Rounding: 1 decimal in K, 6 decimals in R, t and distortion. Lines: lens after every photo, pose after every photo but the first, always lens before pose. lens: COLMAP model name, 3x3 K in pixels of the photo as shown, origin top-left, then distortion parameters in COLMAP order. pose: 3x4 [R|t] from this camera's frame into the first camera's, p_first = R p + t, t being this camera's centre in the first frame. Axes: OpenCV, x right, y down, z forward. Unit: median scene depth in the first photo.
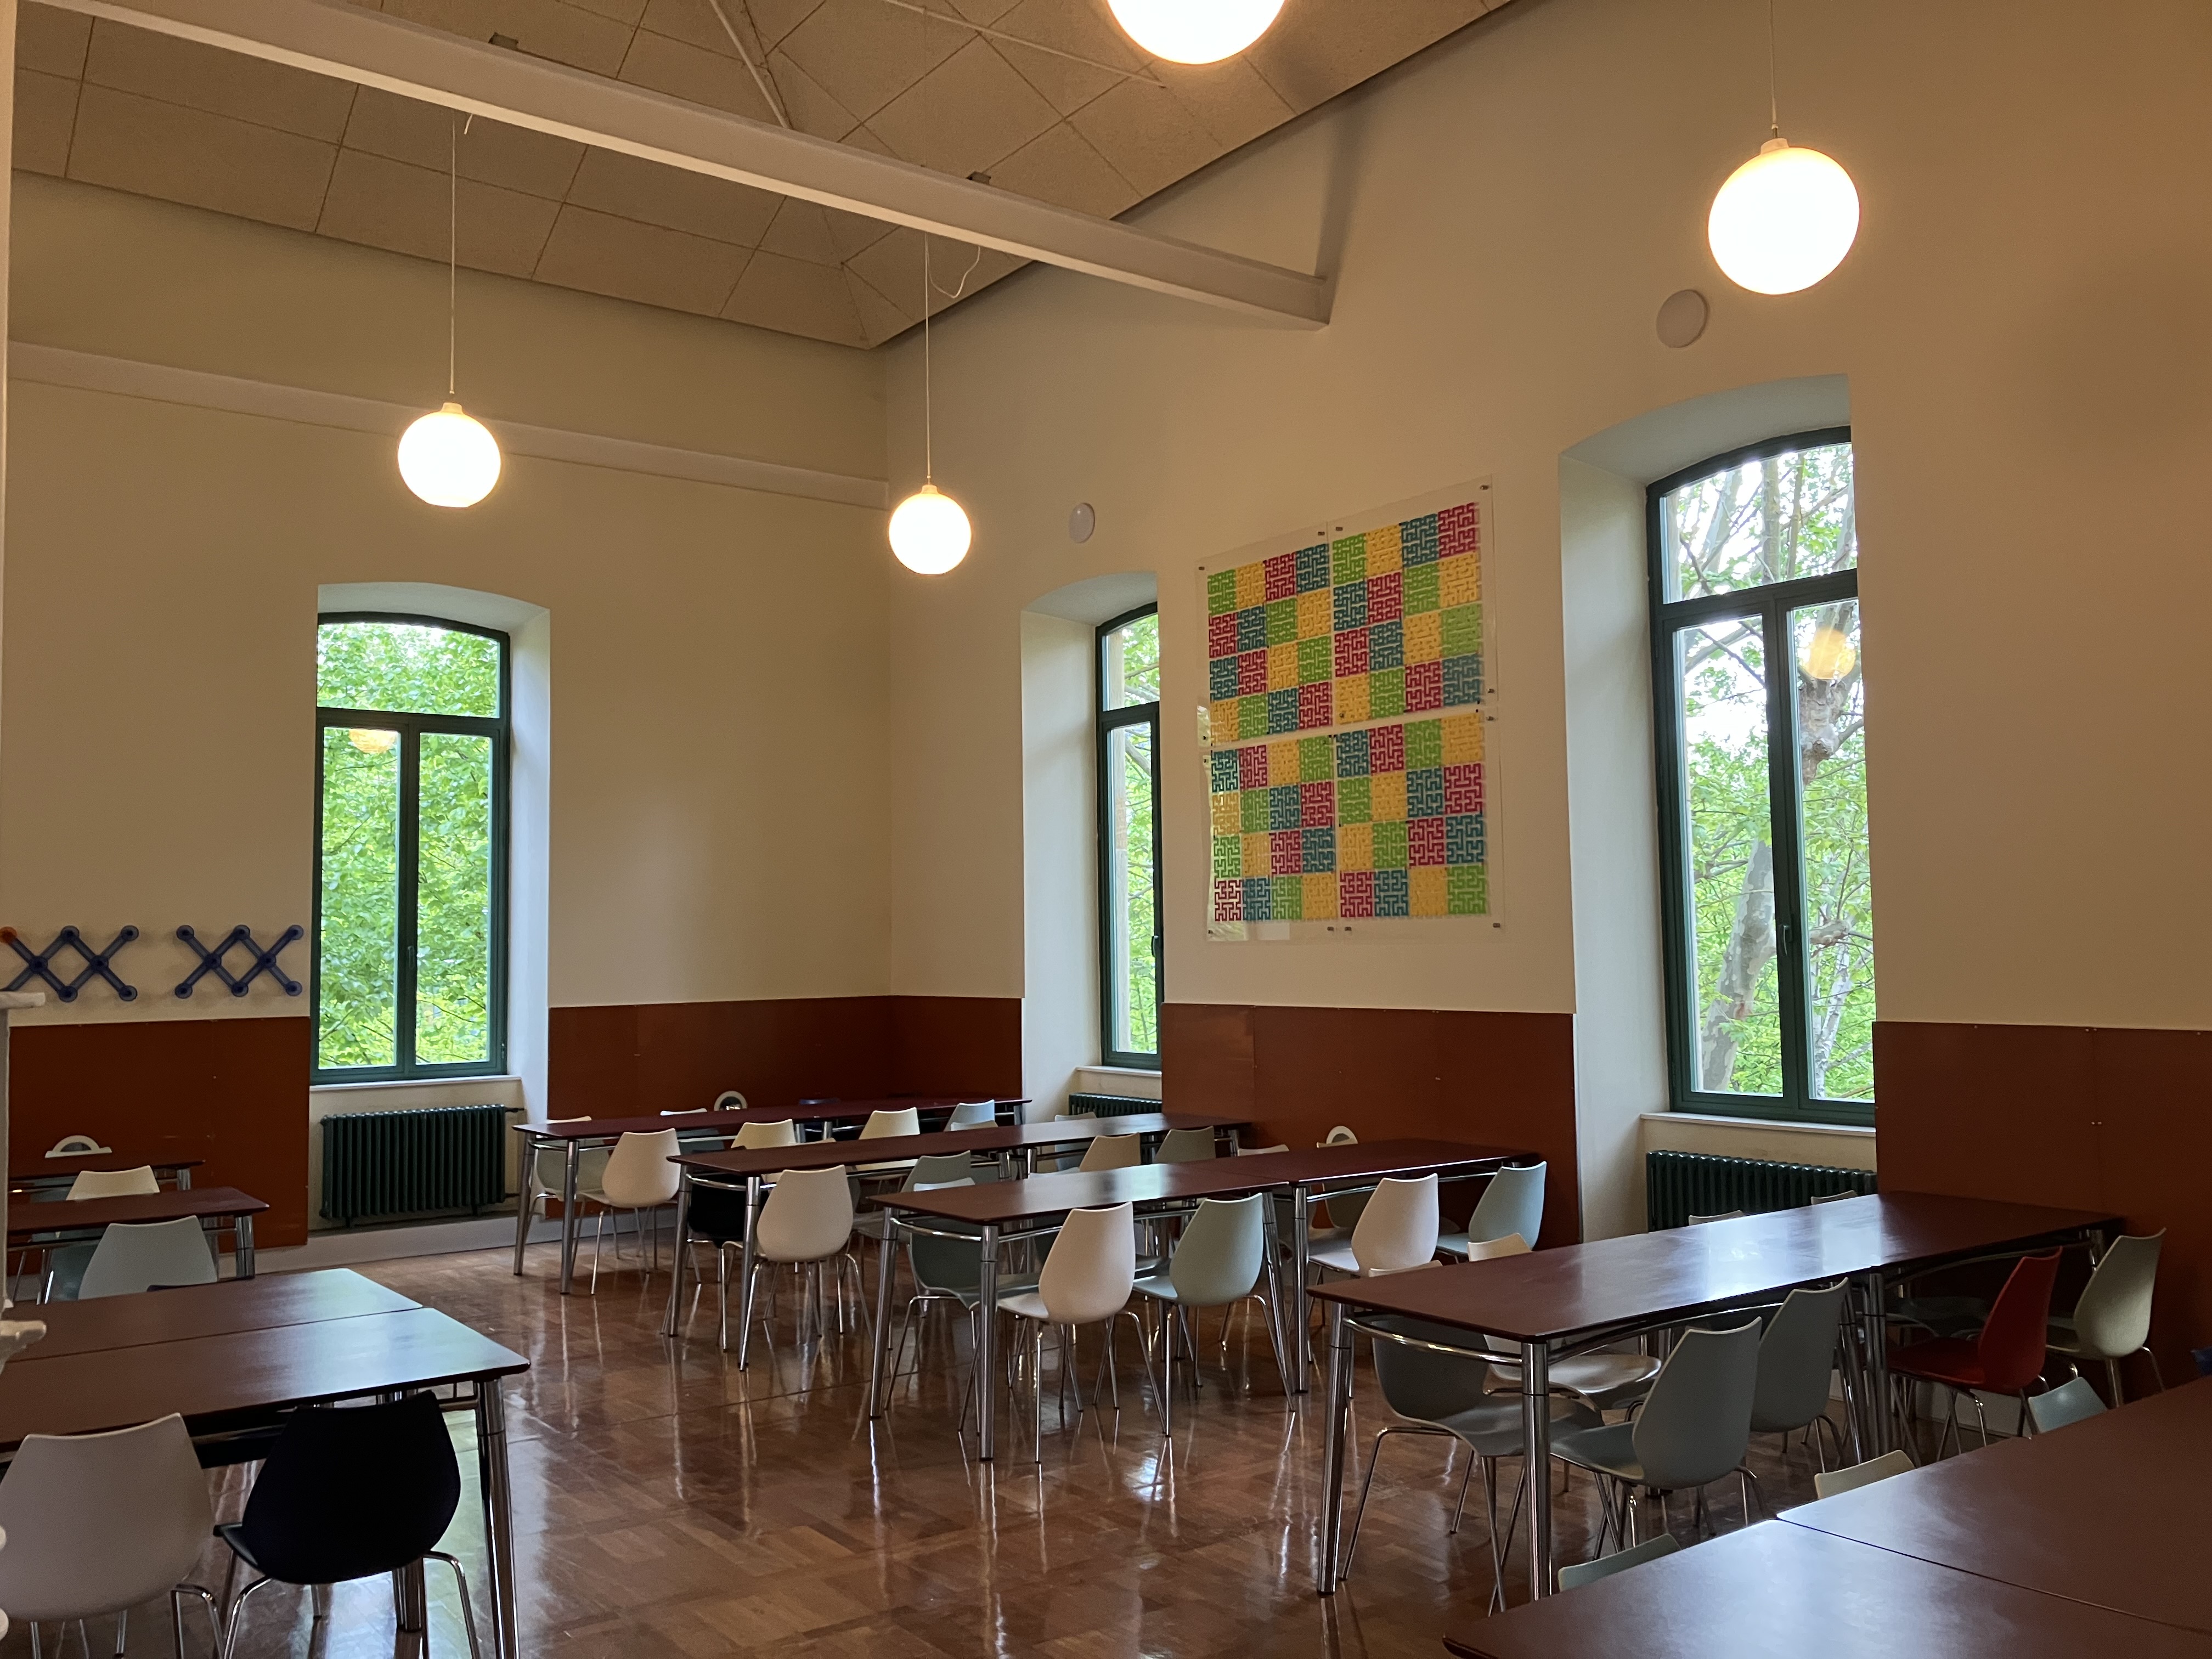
lens RADIAL K [[1792.9, 0, 1100.6], [0, 1792.9, 831.5], [0, 0, 1]] dist [0.081113, -0.087174]
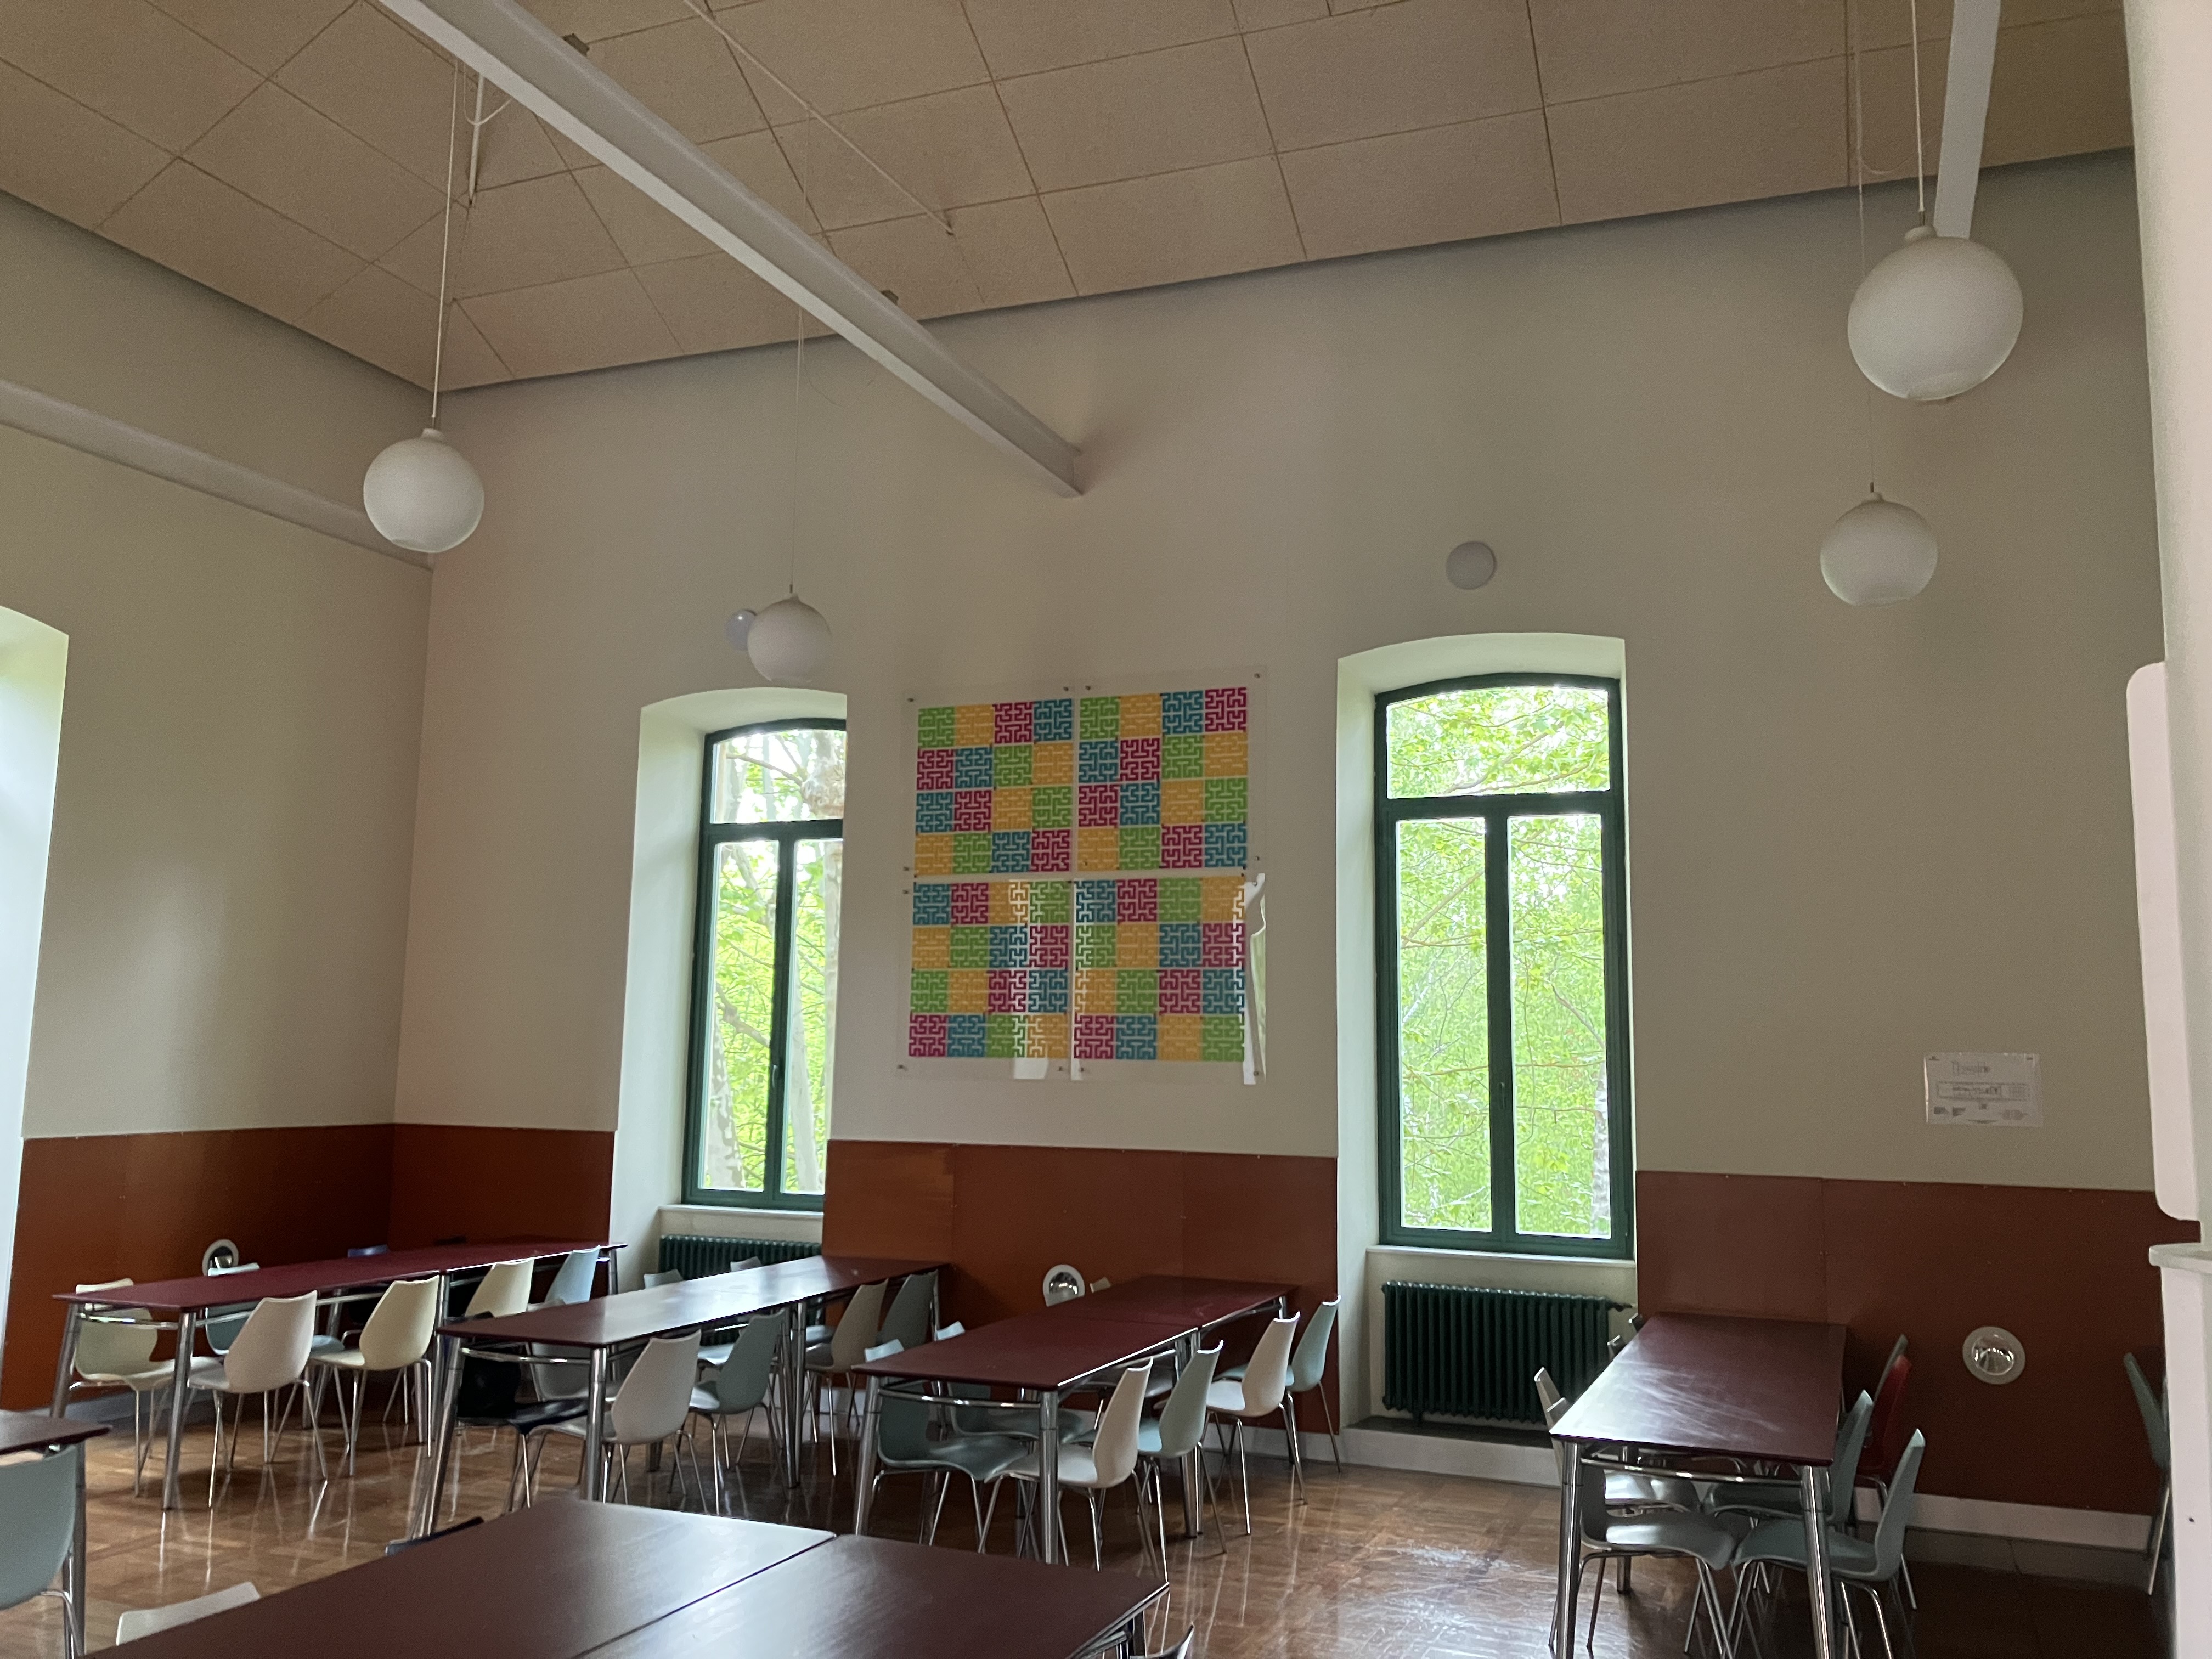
lens RADIAL K [[1792.9, 0, 1102.6], [0, 1792.9, 807.1], [0, 0, 1]] dist [0.081113, -0.087174]
pose [[0.858813, 0.099893, 0.502455, -0.383106], [-0.062821, 0.993938, -0.090230, -0.003767], [-0.508422, 0.045926, 0.859882, 0.094828]]
